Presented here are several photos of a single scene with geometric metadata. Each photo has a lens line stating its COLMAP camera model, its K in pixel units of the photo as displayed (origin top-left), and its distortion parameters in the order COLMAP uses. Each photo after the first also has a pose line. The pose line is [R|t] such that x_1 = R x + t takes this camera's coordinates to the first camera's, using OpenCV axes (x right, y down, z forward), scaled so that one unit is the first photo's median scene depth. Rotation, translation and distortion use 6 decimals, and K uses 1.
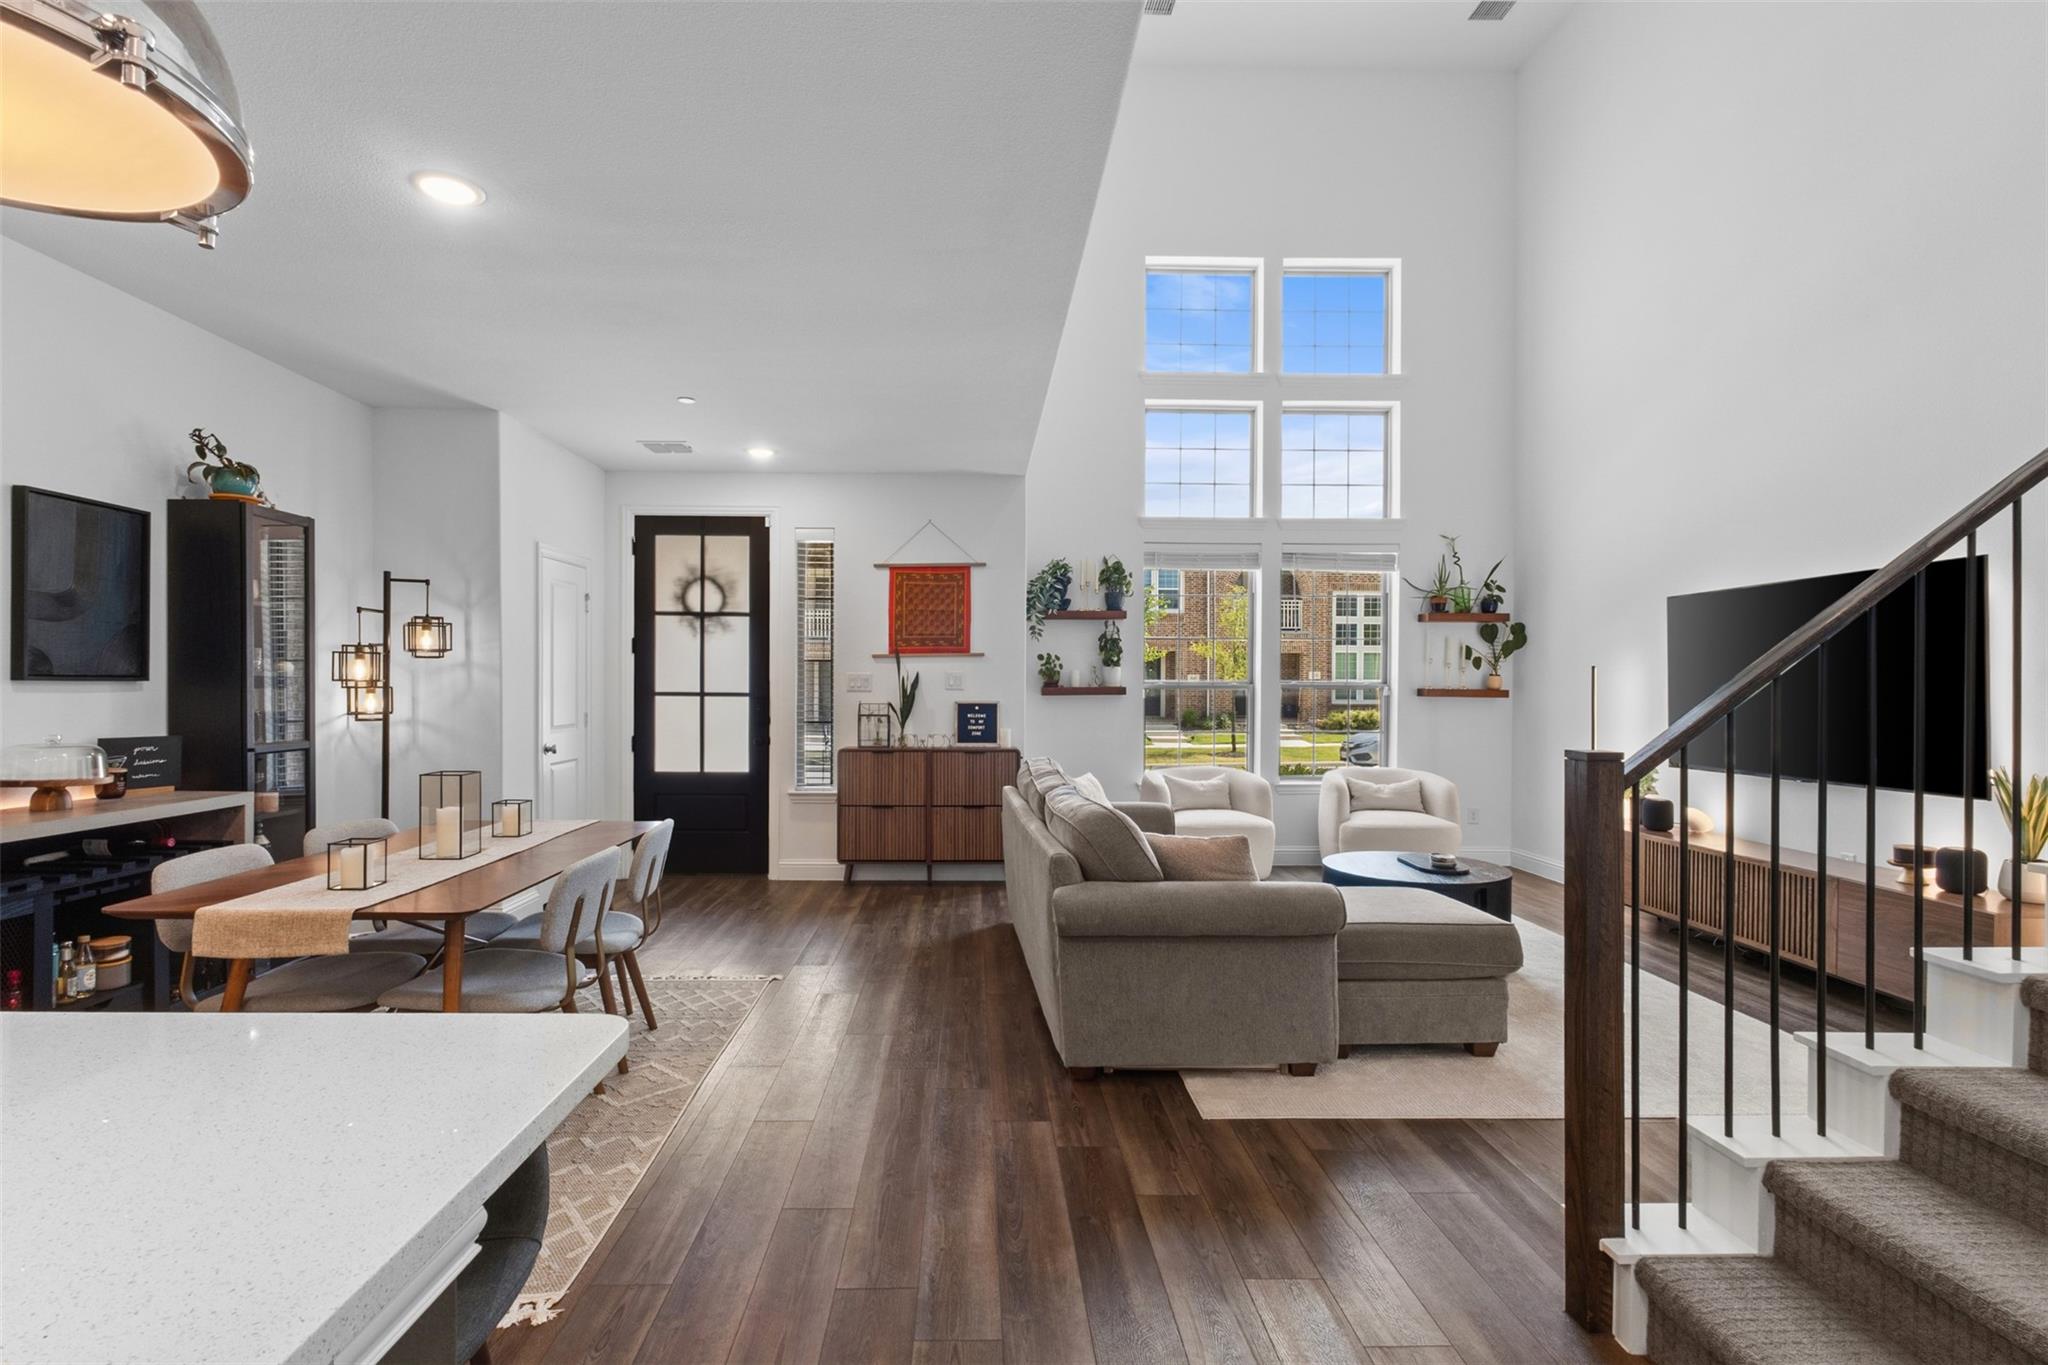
lens RADIAL K [[990.8, 0, 991.6], [0, 990.8, 684.4], [0, 0, 1]] dist [-0.006436, 0.007060]
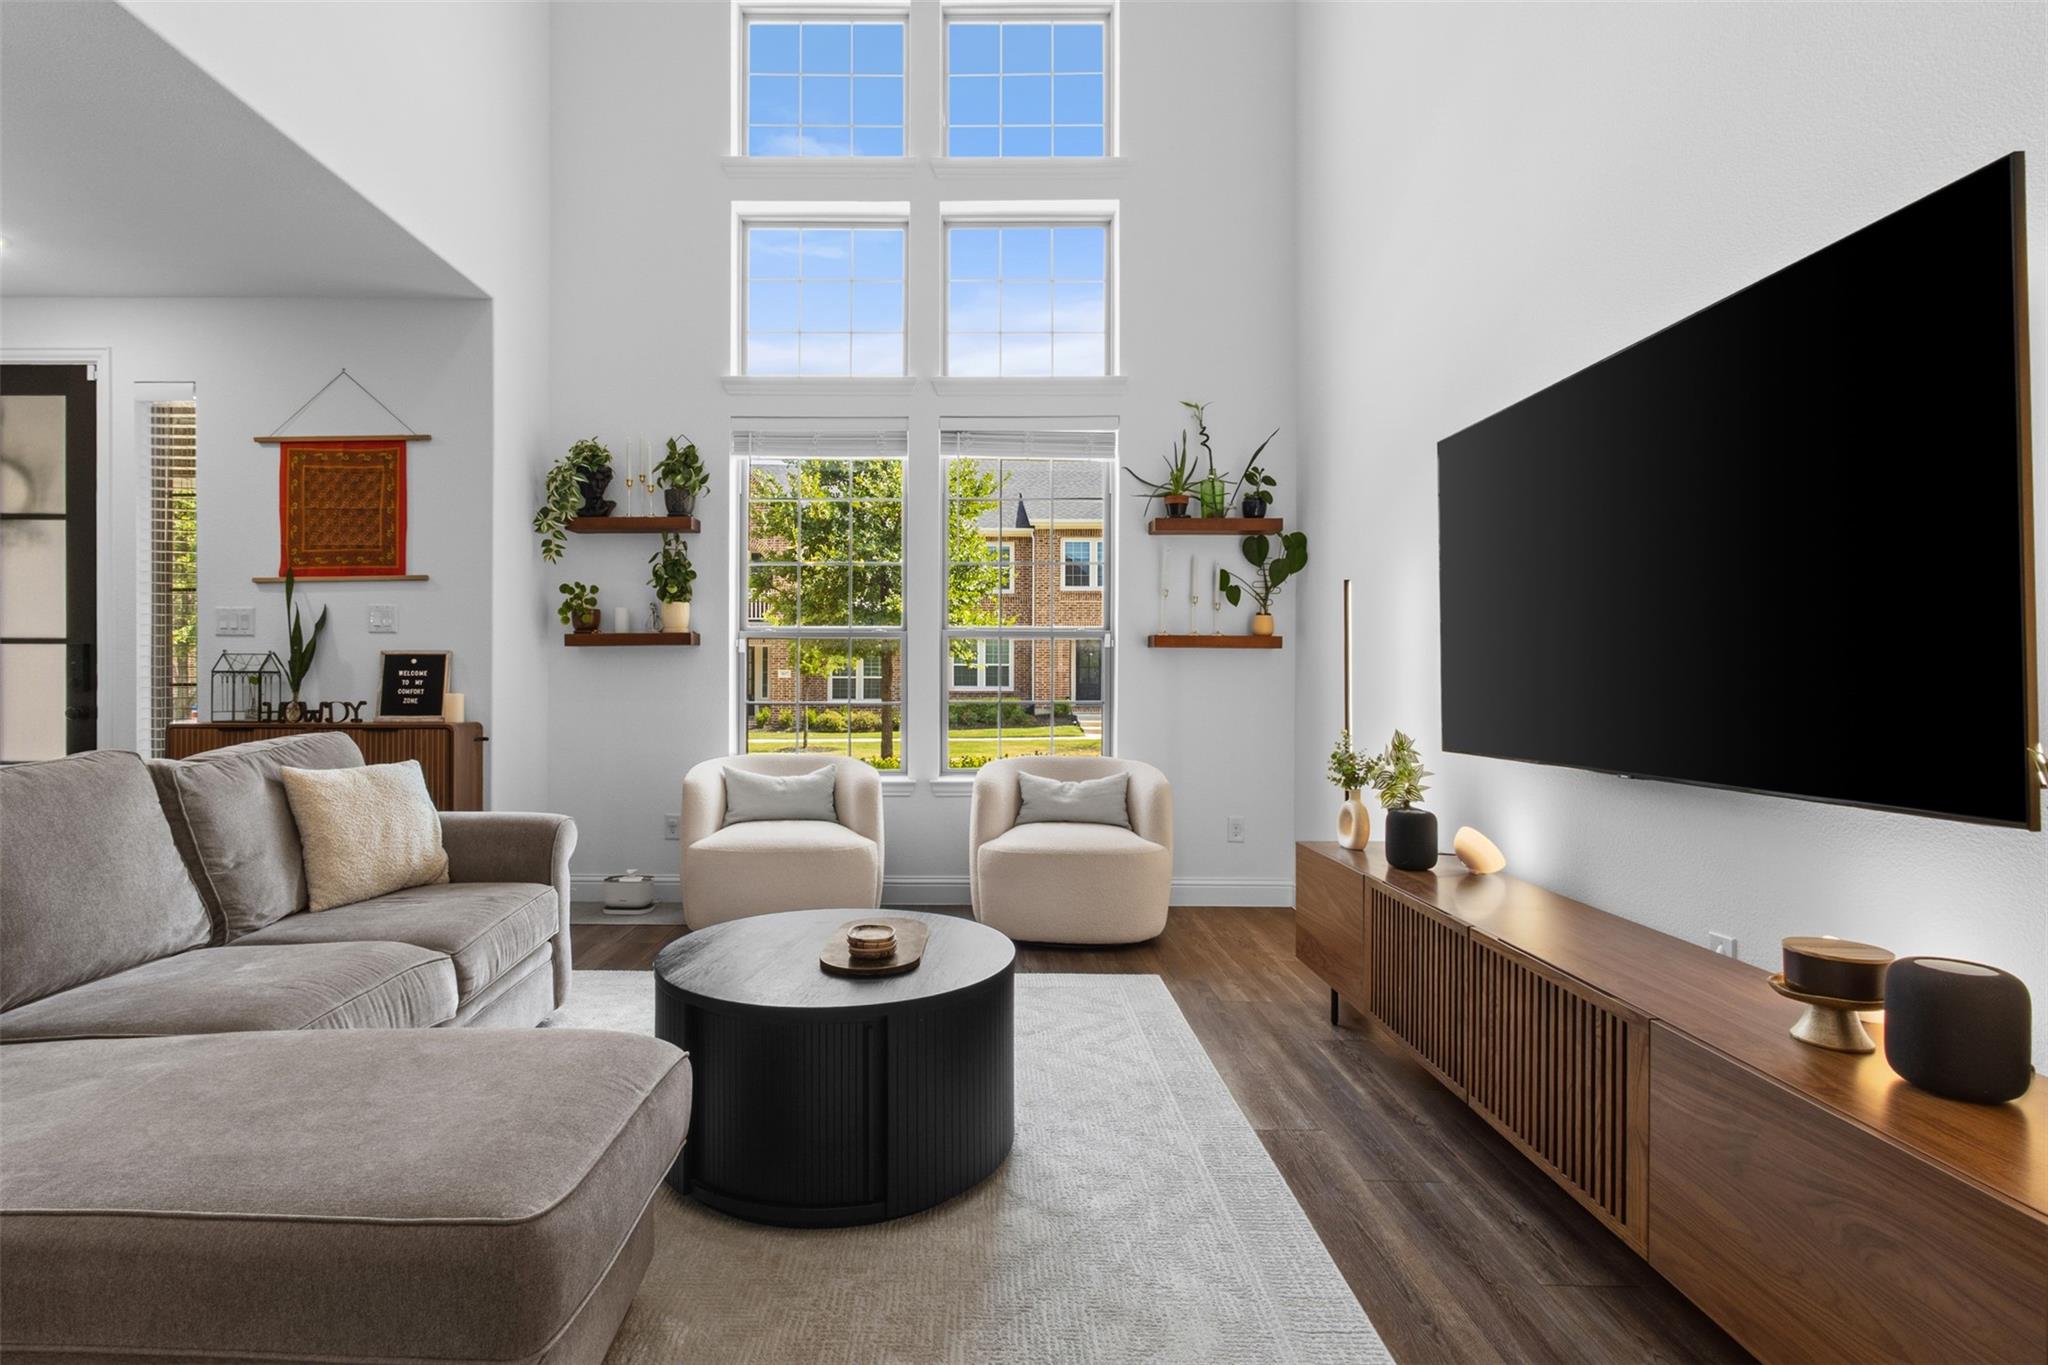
lens RADIAL K [[990.8, 0, 991.6], [0, 990.8, 684.4], [0, 0, 1]] dist [-0.006436, 0.007060]
pose [[0.999684, -0.001174, -0.025110, 0.379425], [0.001244, 0.999995, 0.002749, 0.038019], [0.025106, -0.002779, 0.999681, 0.377064]]
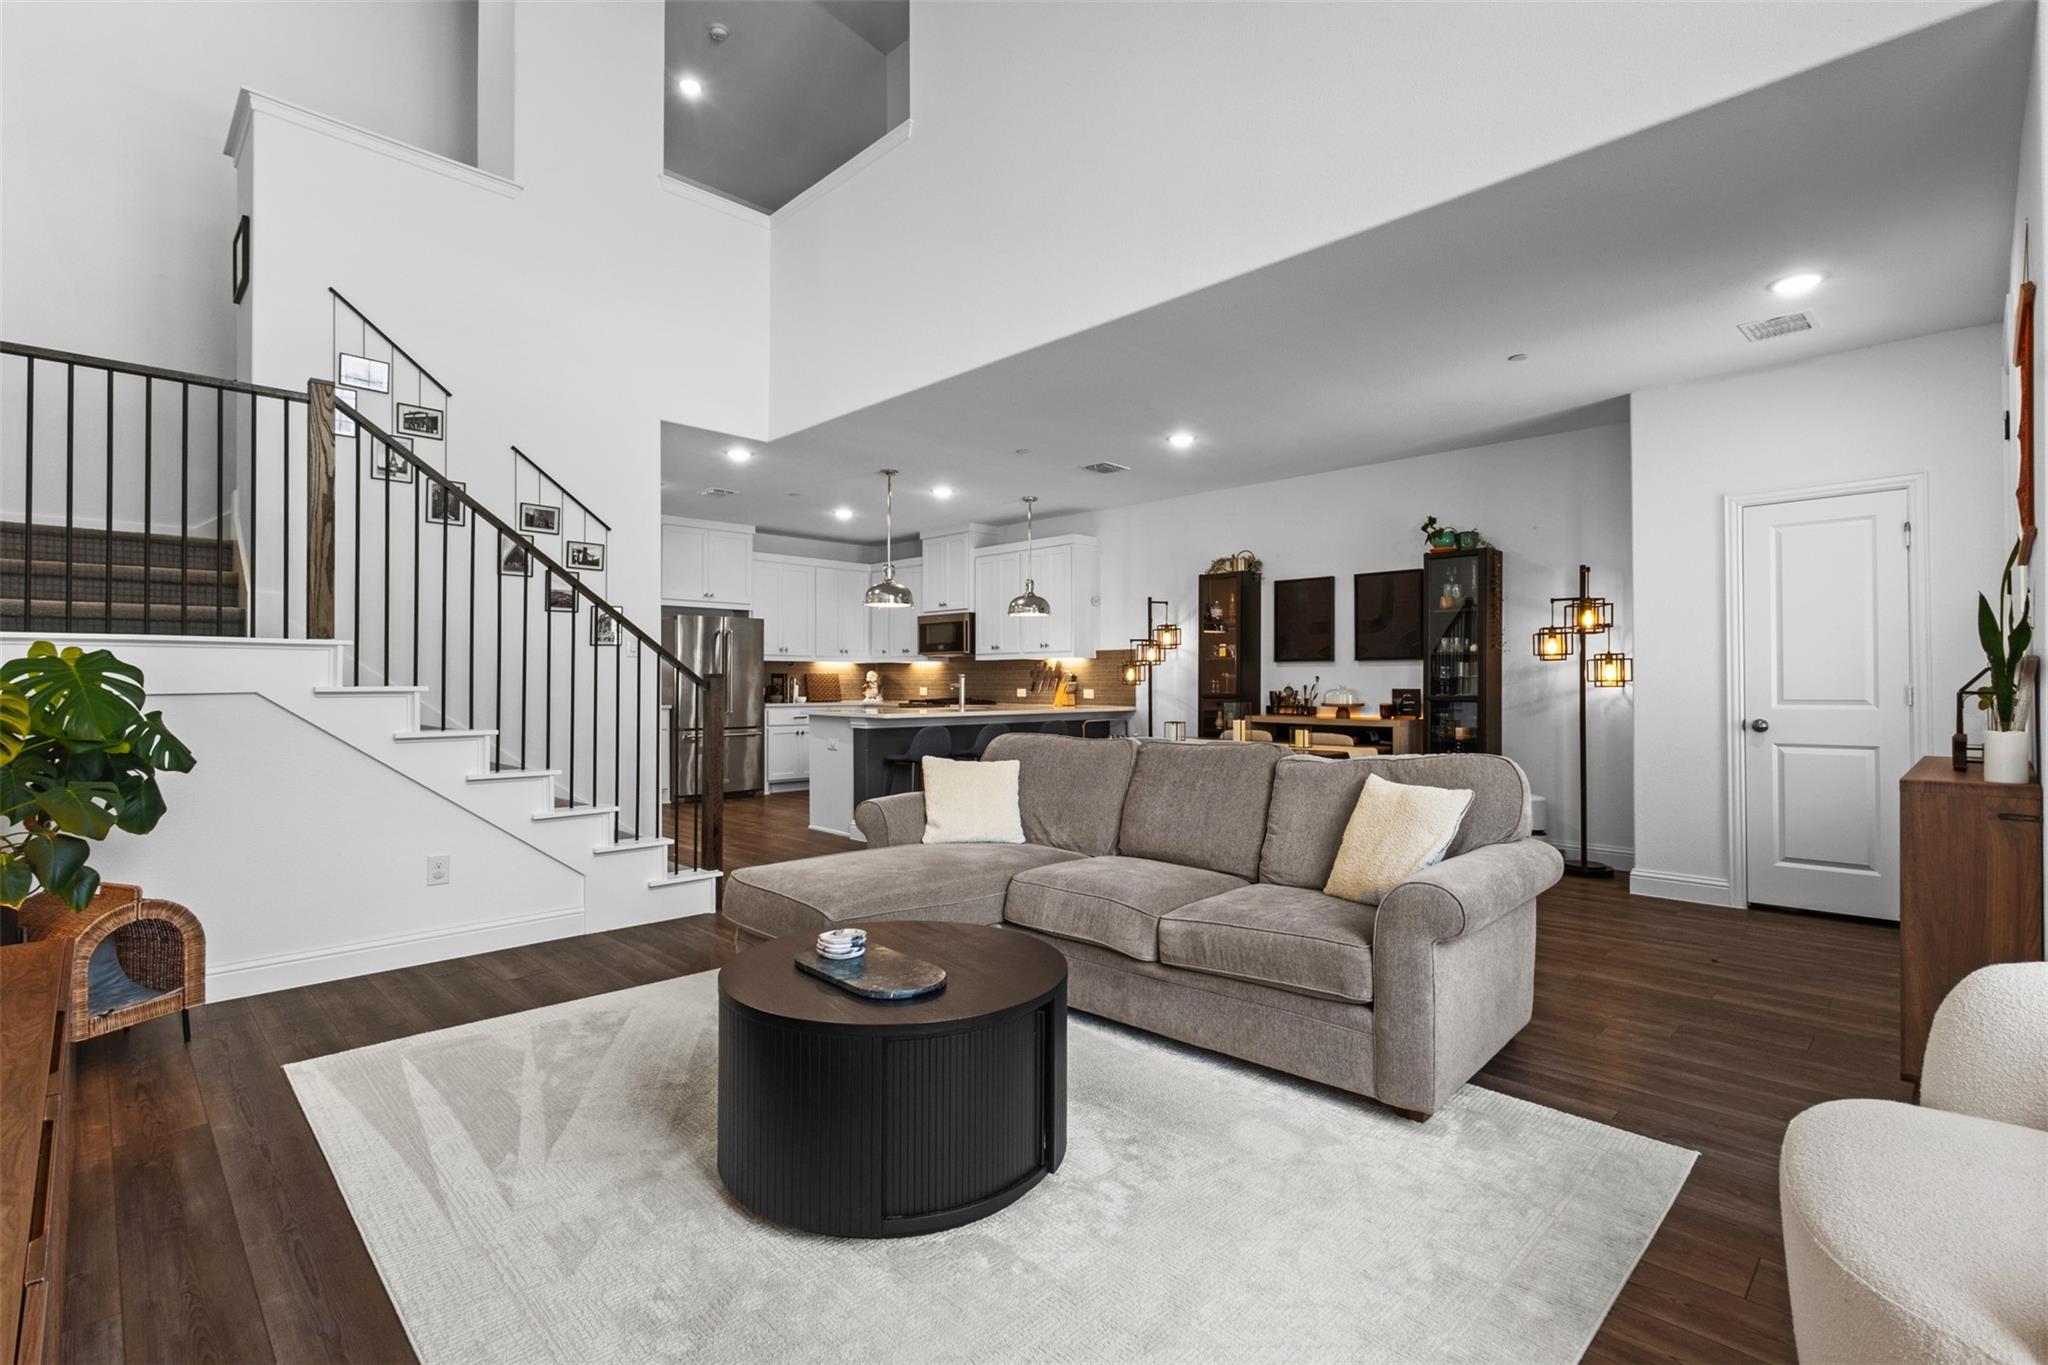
lens RADIAL K [[935.7, 0, 1024.0], [0, 935.7, 682.5], [0, 0, 1]] dist [0.000071, 0.000421]
pose [[-0.723547, -0.006400, -0.690246, 0.542045], [-0.006073, 0.999977, -0.002906, 0.030621], [0.690249, 0.002089, -0.723569, 1.051742]]
